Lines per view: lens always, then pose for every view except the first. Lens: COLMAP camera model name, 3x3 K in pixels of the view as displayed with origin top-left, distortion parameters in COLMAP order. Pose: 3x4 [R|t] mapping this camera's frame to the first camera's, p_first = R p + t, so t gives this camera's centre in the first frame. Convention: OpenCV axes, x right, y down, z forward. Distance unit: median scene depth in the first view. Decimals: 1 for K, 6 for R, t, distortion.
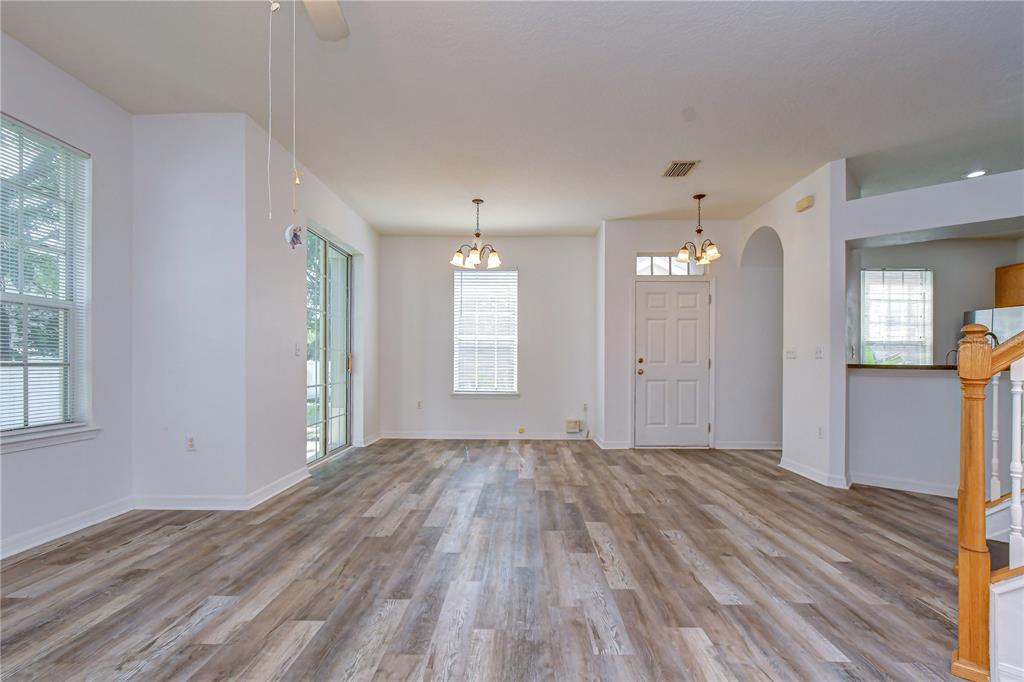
lens RADIAL K [[452.0, 0, 512.7], [0, 452.0, 363.5], [0, 0, 1]] dist [0.011183, -0.007922]
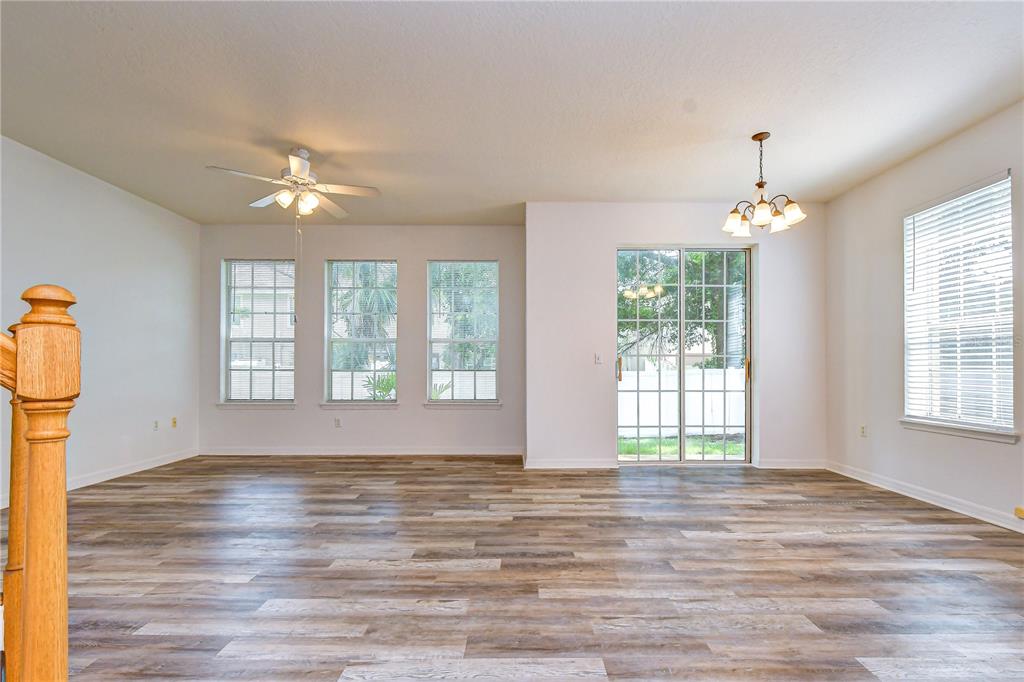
lens RADIAL K [[452.0, 0, 512.7], [0, 452.0, 363.5], [0, 0, 1]] dist [0.011183, -0.007922]
pose [[0.056102, -0.015443, -0.998306, 1.132266], [-0.001338, 0.999878, -0.015543, 0.002053], [0.998424, 0.002208, 0.056075, 1.100792]]
